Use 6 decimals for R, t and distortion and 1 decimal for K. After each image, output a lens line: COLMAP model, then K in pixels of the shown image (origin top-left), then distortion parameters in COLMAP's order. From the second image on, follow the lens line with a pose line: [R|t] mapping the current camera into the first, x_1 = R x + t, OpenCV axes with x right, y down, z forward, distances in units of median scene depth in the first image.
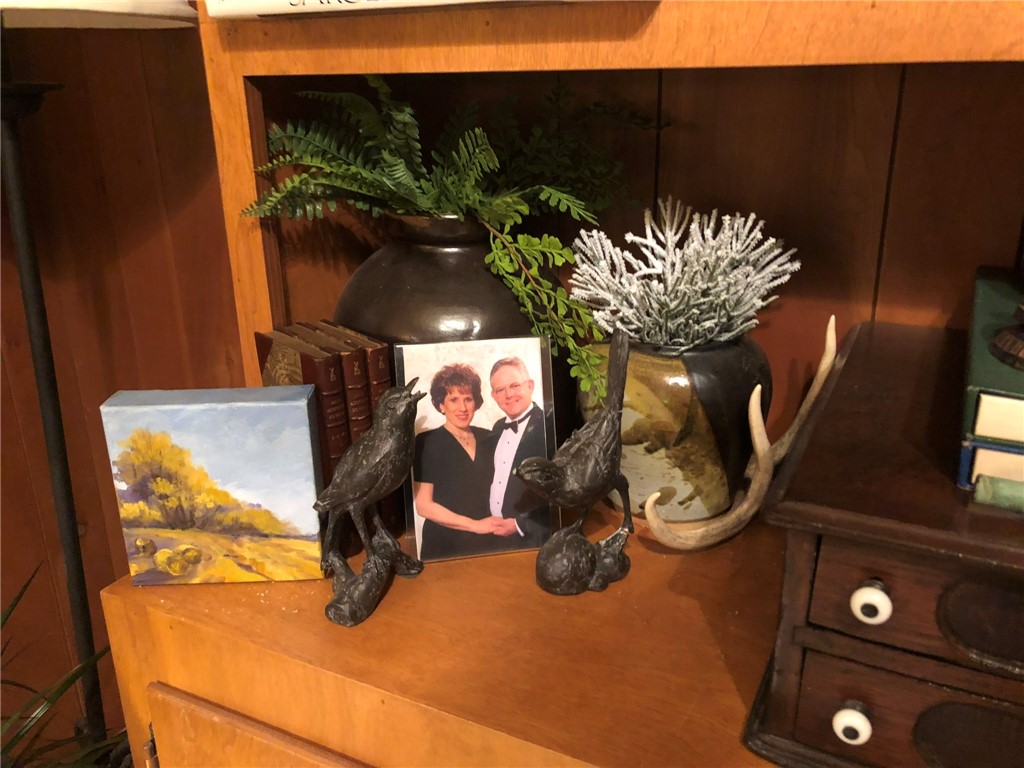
lens RADIAL K [[851.1, 0, 507.4], [0, 851.1, 387.6], [0, 0, 1]] dist [0.045607, -0.045582]
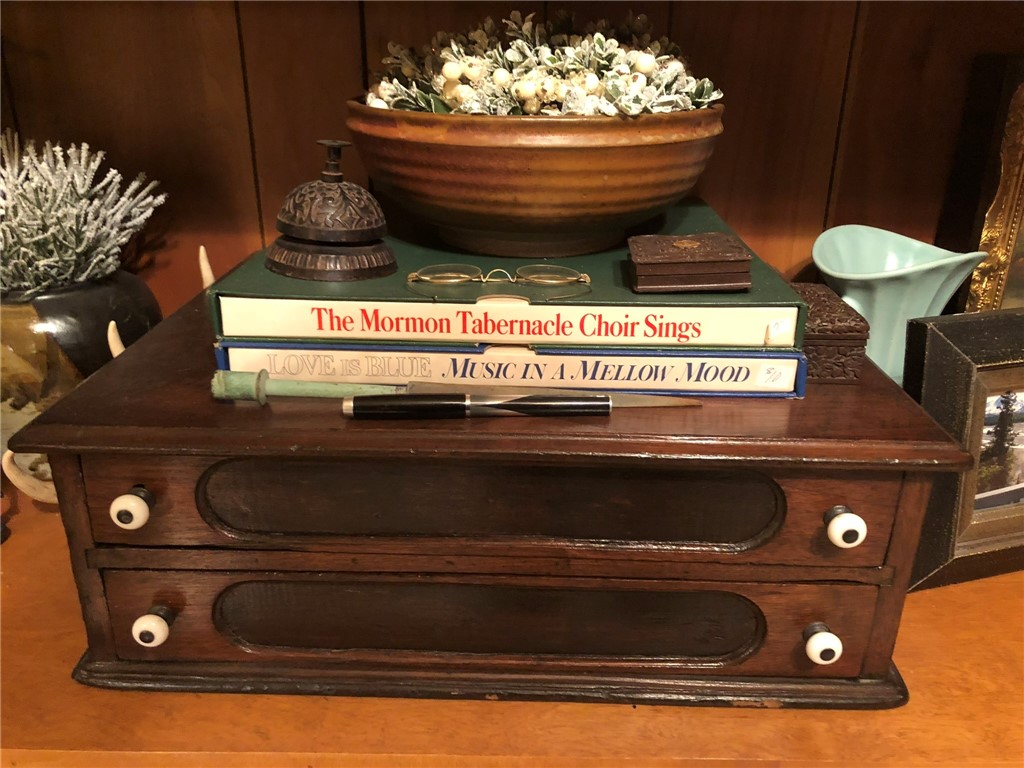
lens RADIAL K [[851.1, 0, 504.2], [0, 851.1, 407.5], [0, 0, 1]] dist [0.045607, -0.045582]
pose [[0.895675, -0.154228, 0.417109, 0.257931], [0.127594, 0.987625, 0.091191, 0.058464], [-0.426012, -0.028457, 0.904270, -0.070359]]
